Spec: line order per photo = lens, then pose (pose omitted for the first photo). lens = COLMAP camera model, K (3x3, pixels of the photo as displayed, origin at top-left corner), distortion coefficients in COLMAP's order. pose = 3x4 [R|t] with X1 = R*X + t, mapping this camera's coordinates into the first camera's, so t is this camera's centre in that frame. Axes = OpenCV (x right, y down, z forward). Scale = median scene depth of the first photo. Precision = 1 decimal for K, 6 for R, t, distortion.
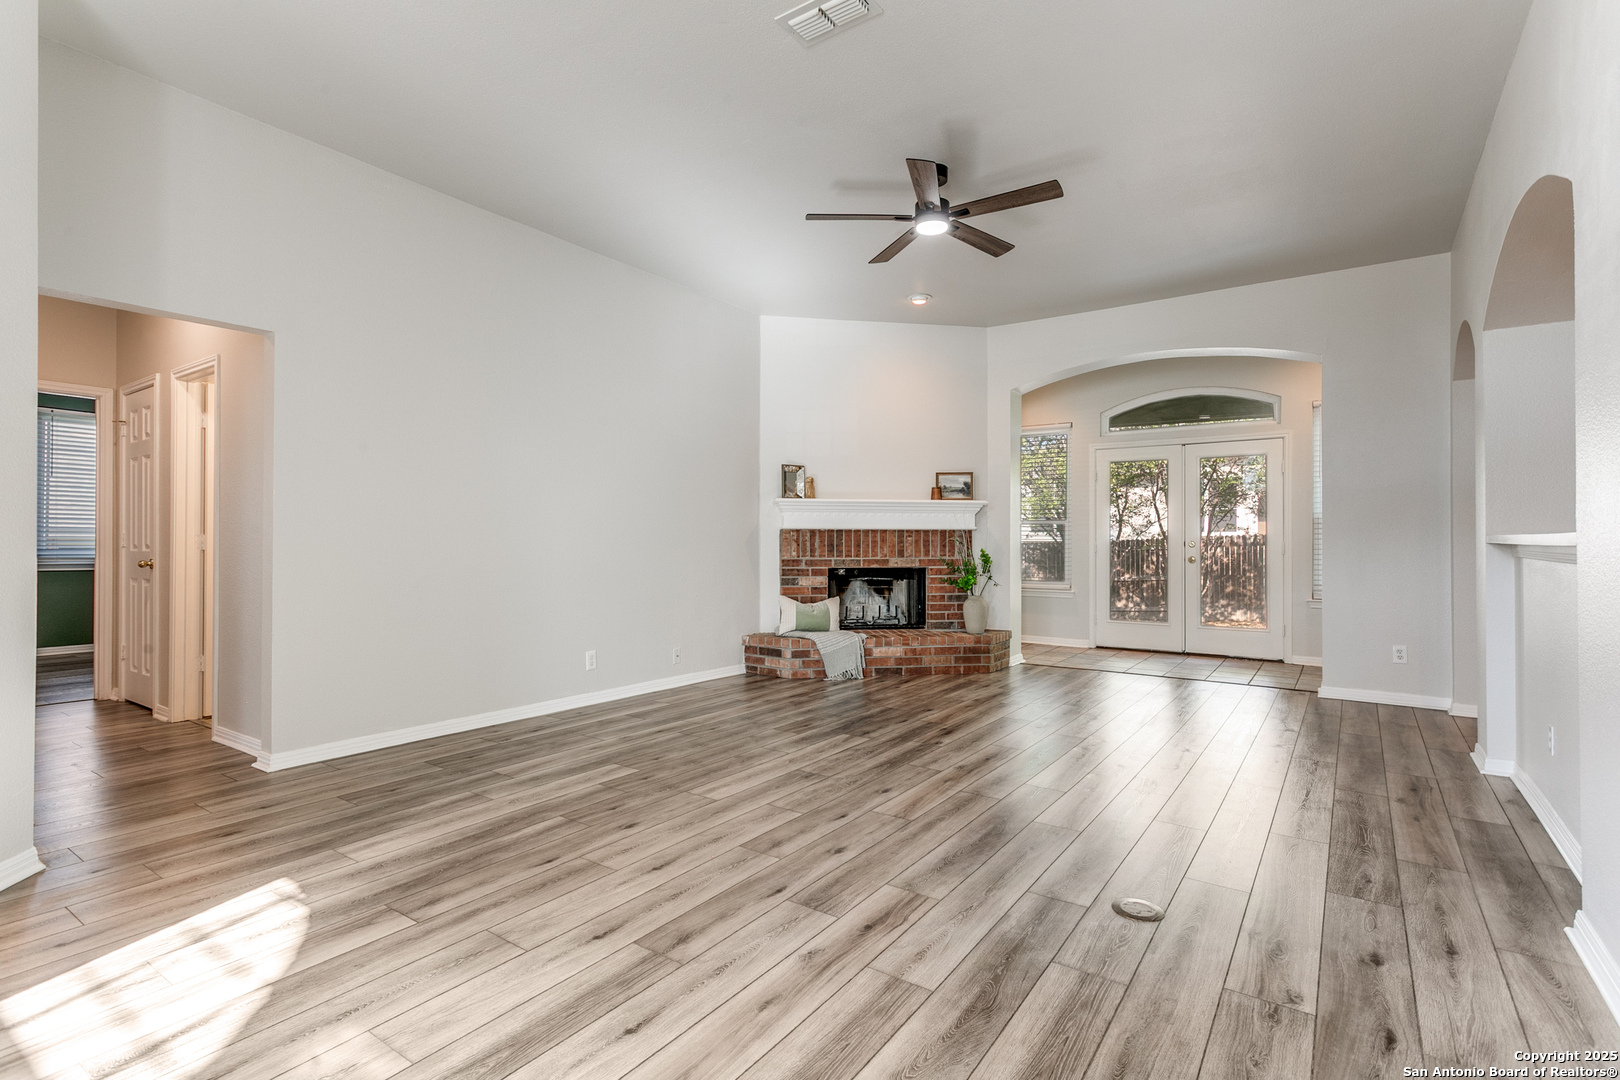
lens RADIAL K [[774.9, 0, 803.5], [0, 774.9, 538.2], [0, 0, 1]] dist [0.004609, 0.000567]
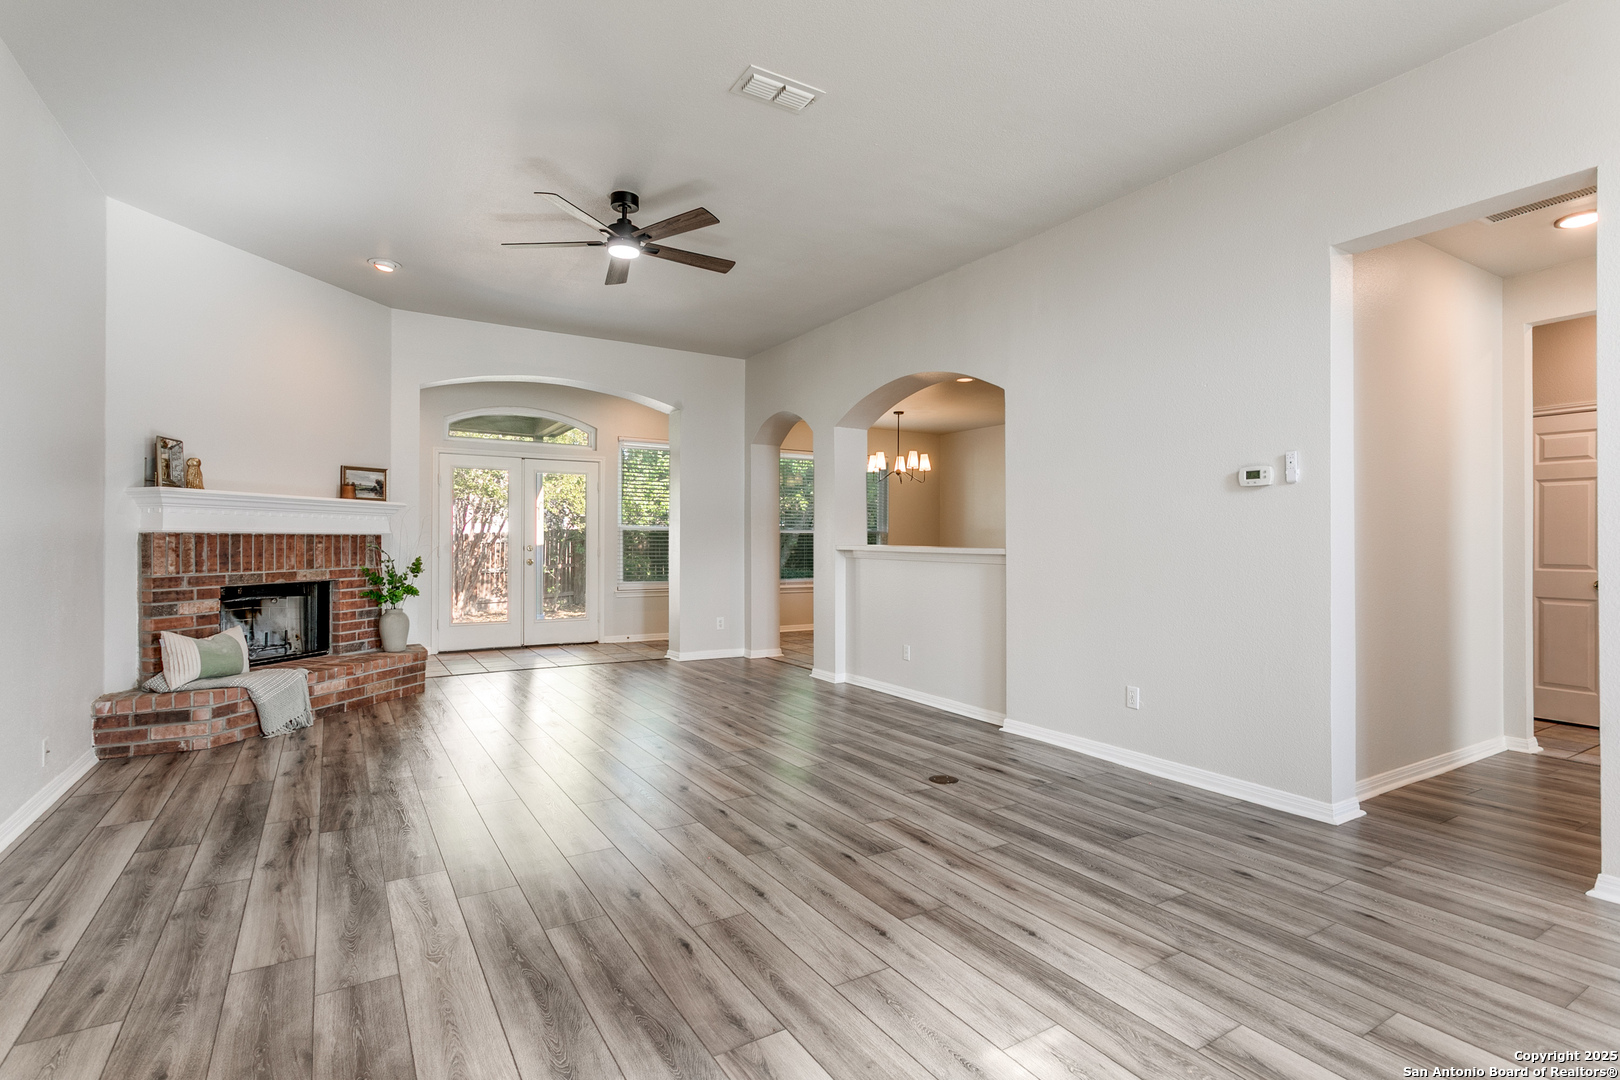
lens RADIAL K [[774.9, 0, 808.2], [0, 774.9, 527.8], [0, 0, 1]] dist [0.004609, 0.000567]
pose [[0.393067, 0.015489, 0.919379, -0.434458], [-0.007310, 0.999879, -0.013720, -0.011006], [-0.919481, -0.001327, 0.393133, 0.224031]]
